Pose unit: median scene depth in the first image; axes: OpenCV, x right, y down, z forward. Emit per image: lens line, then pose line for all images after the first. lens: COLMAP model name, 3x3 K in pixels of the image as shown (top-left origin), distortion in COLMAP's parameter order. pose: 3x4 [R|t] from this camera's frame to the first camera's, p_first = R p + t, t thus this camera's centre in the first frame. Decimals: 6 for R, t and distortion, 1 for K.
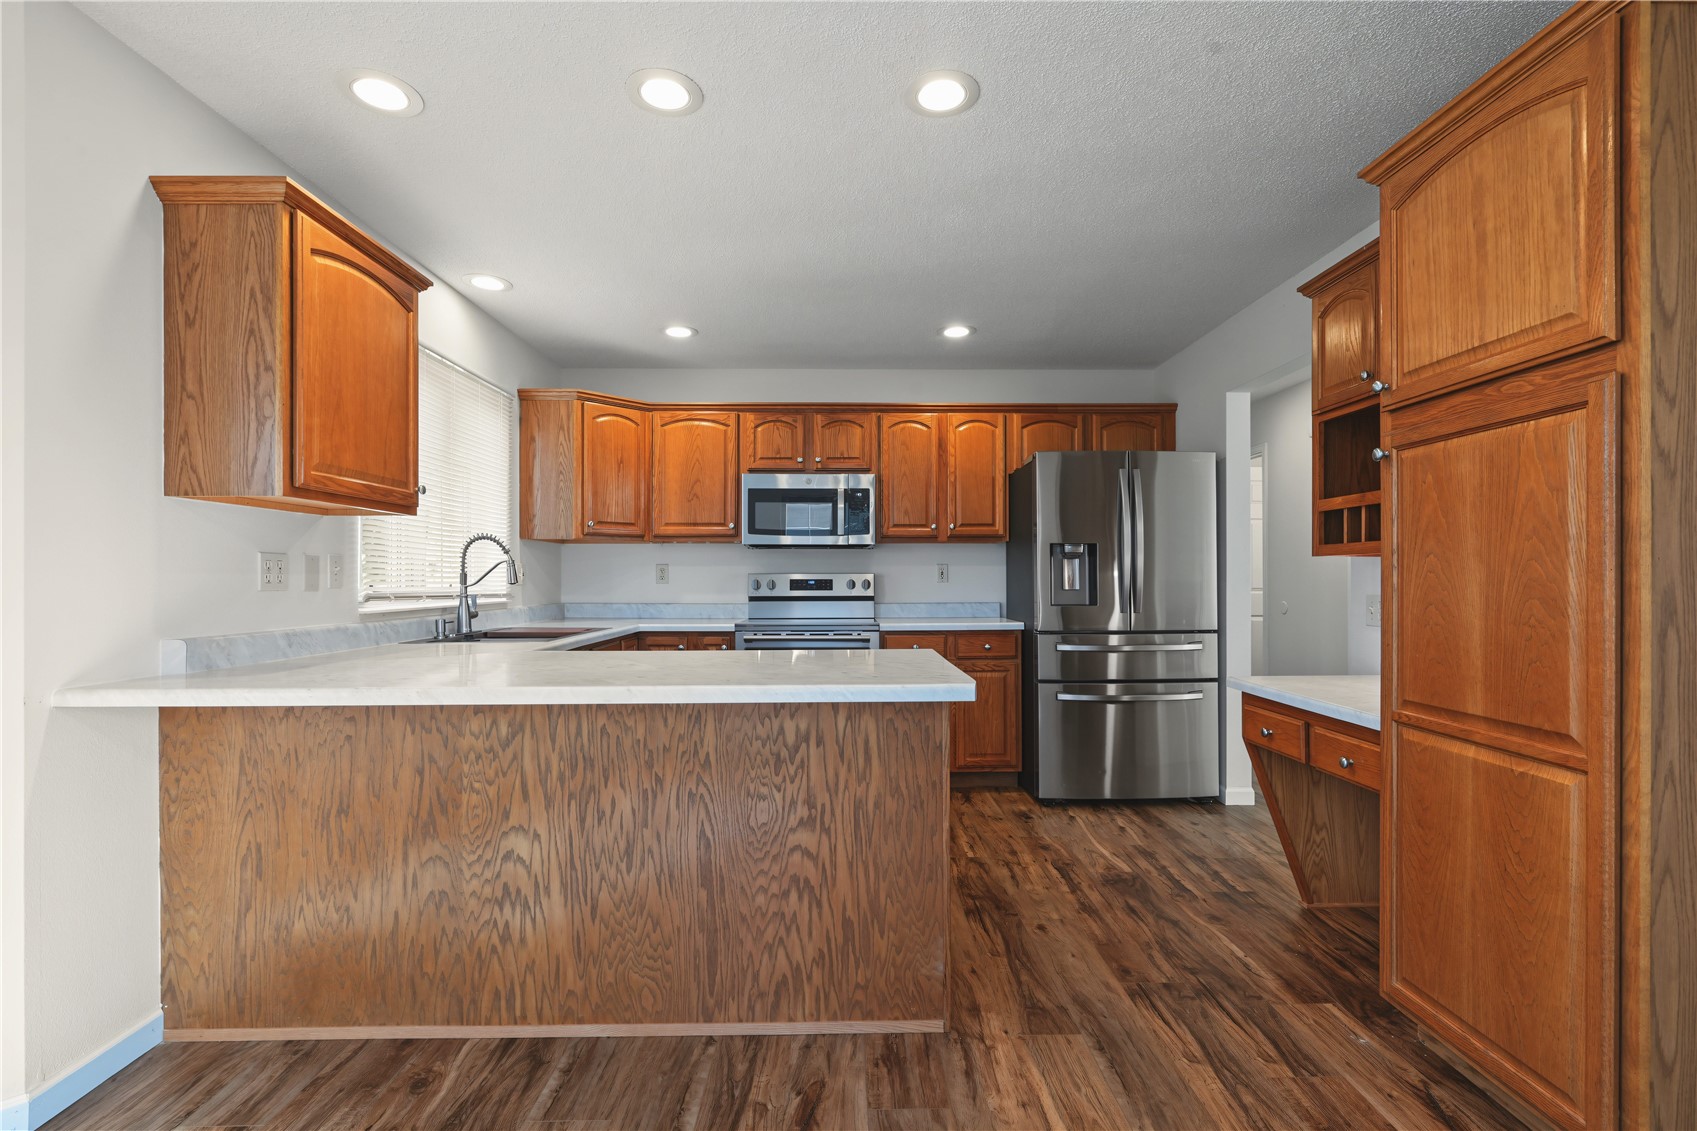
lens RADIAL K [[775.5, 0, 853.6], [0, 775.5, 575.2], [0, 0, 1]] dist [-0.004127, -0.000075]
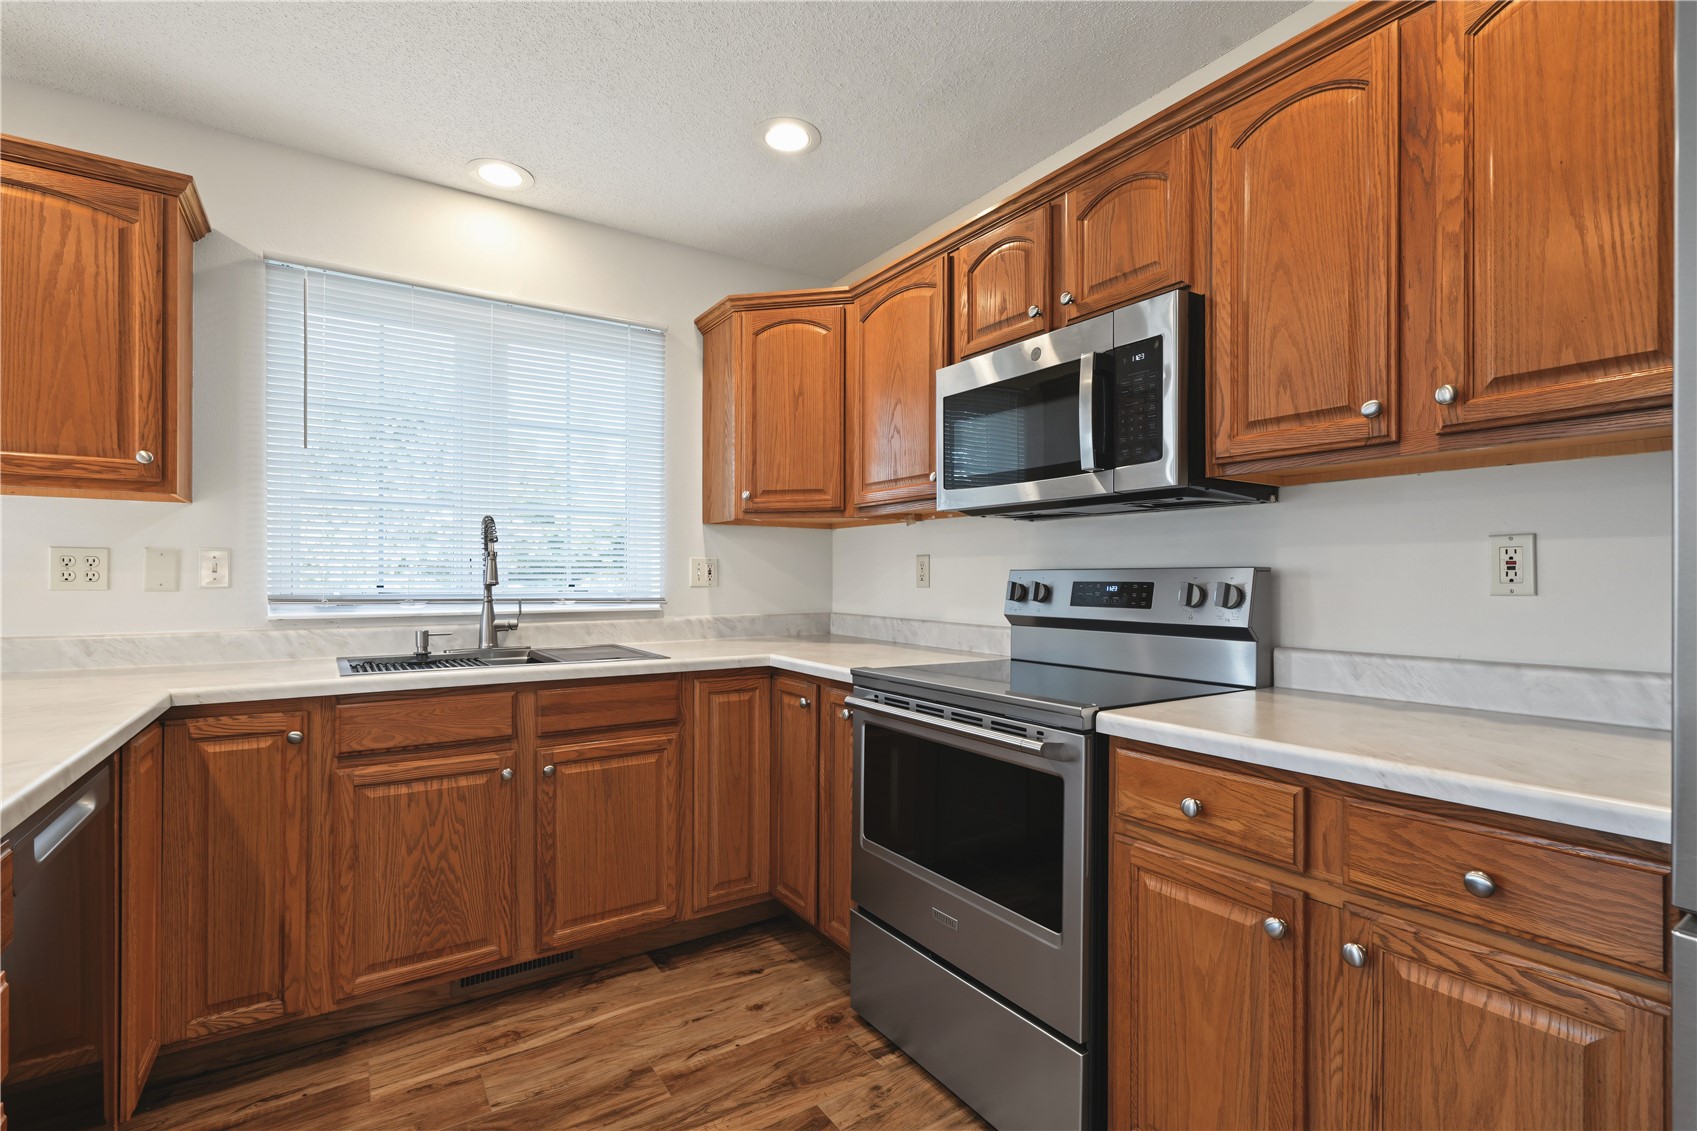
lens RADIAL K [[775.5, 0, 853.6], [0, 775.5, 575.2], [0, 0, 1]] dist [-0.004127, -0.000075]
pose [[0.536608, -0.001339, -0.843830, 0.559438], [0.000552, 0.999999, -0.001236, 0.005072], [0.843831, 0.000197, 0.536608, 1.520024]]
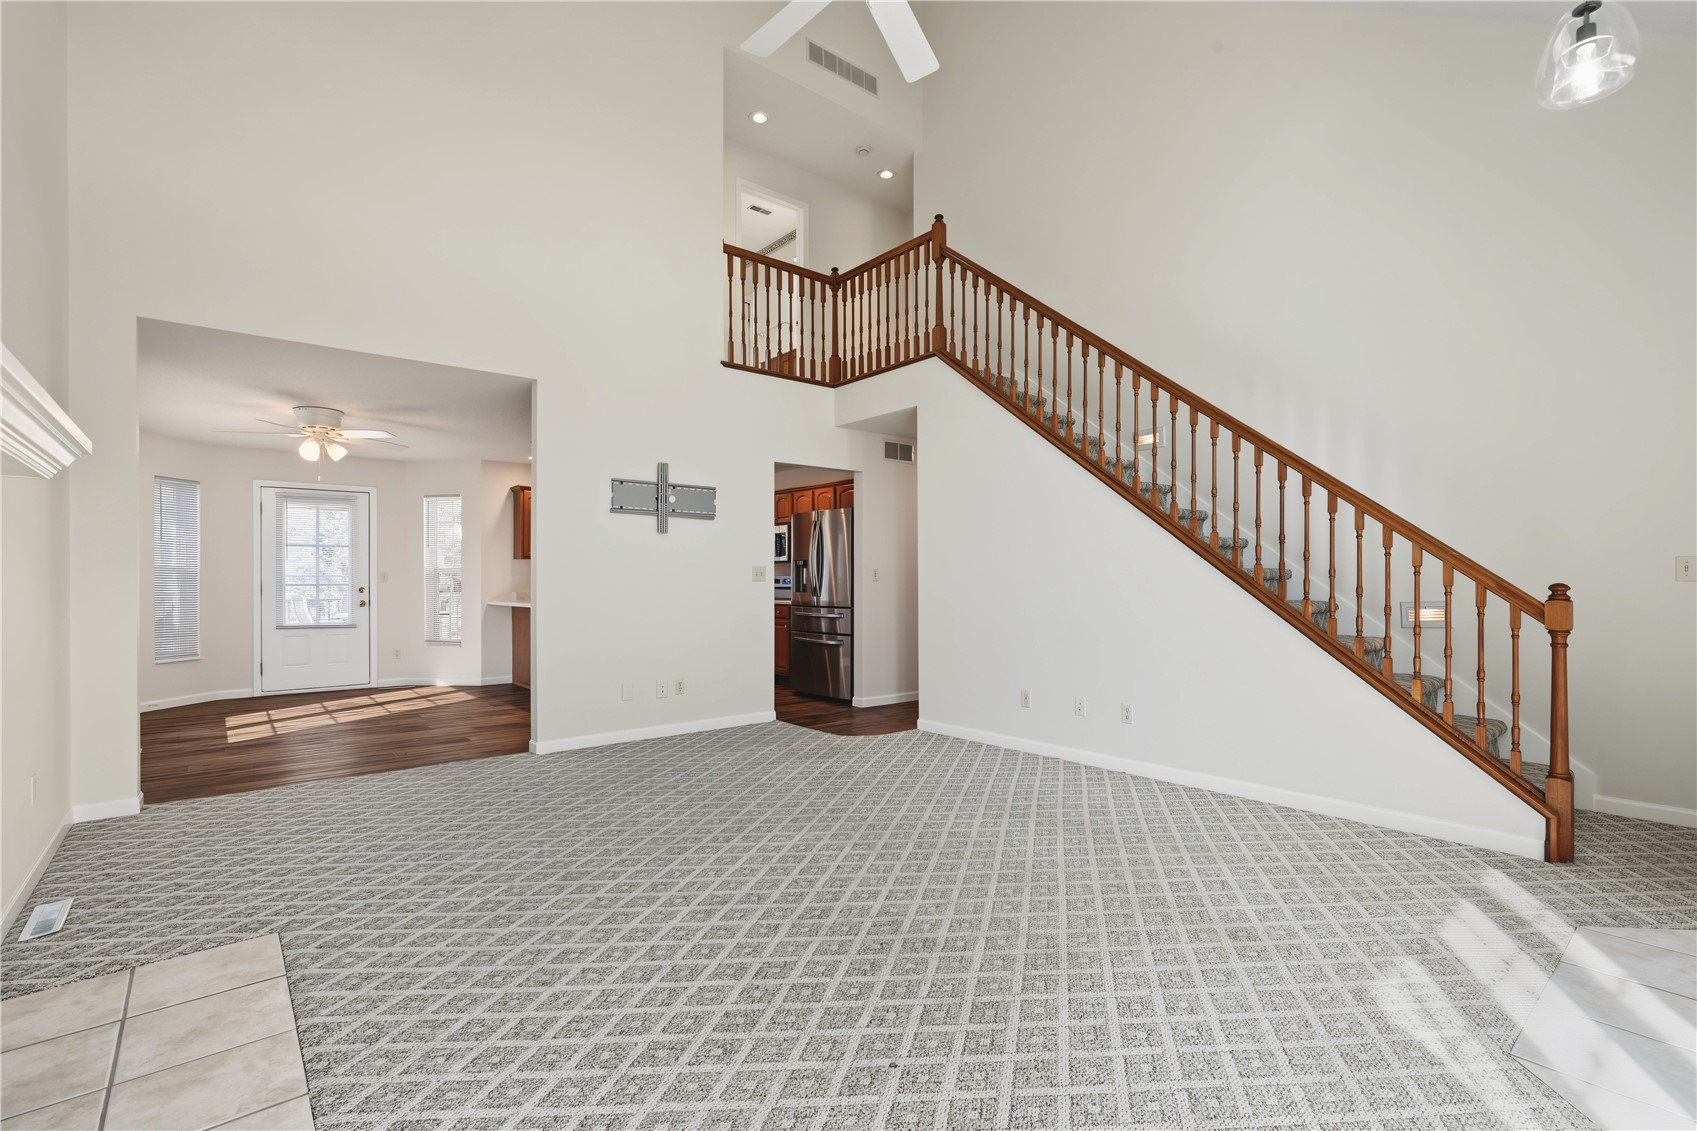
lens RADIAL K [[775.5, 0, 853.6], [0, 775.5, 575.2], [0, 0, 1]] dist [-0.004127, -0.000075]
pose [[0.622286, -0.001048, -0.782789, 3.783740], [0.004010, 0.999990, 0.001848, -0.013438], [0.782779, -0.004289, 0.622285, -0.221408]]
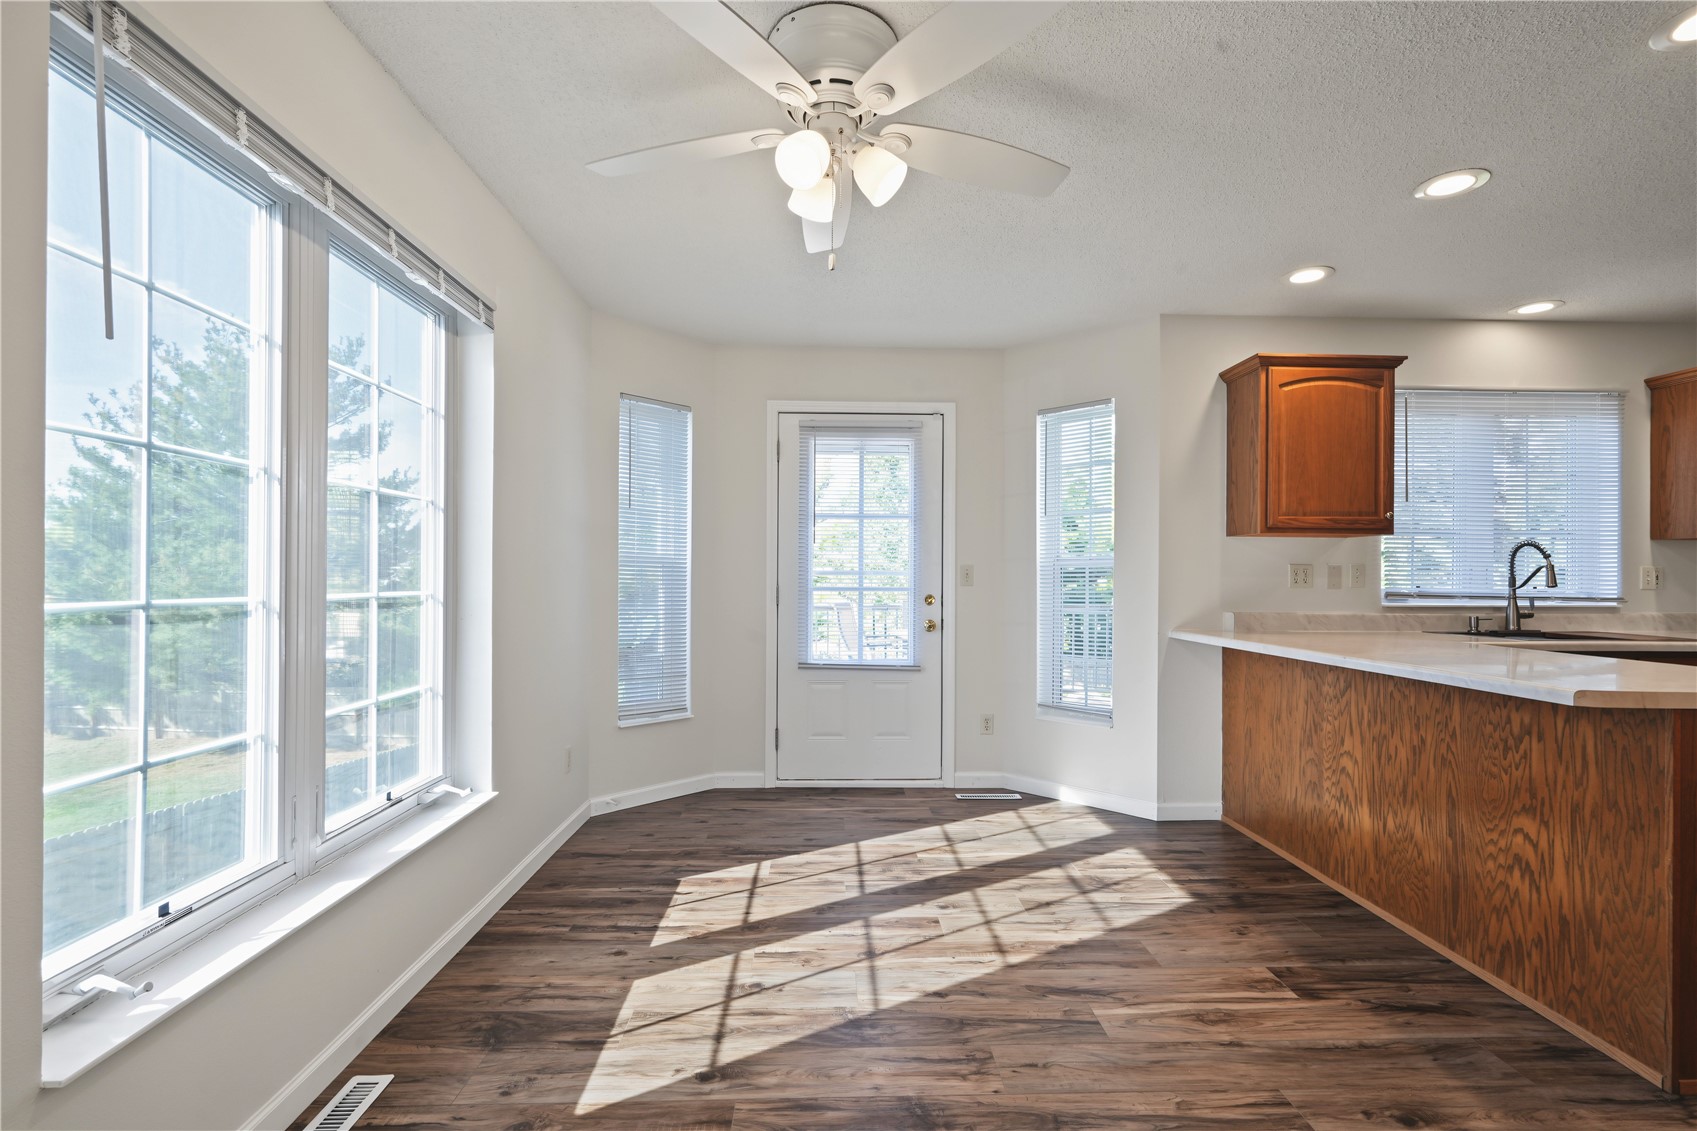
lens RADIAL K [[760.1, 0, 851.8], [0, 760.1, 577.0], [0, 0, 1]] dist [-0.000444, 0.001061]
pose [[0.020682, 0.001301, -0.999785, 0.974376], [-0.001984, 0.999997, 0.001260, -0.003619], [0.999784, 0.001958, 0.020684, 0.038278]]
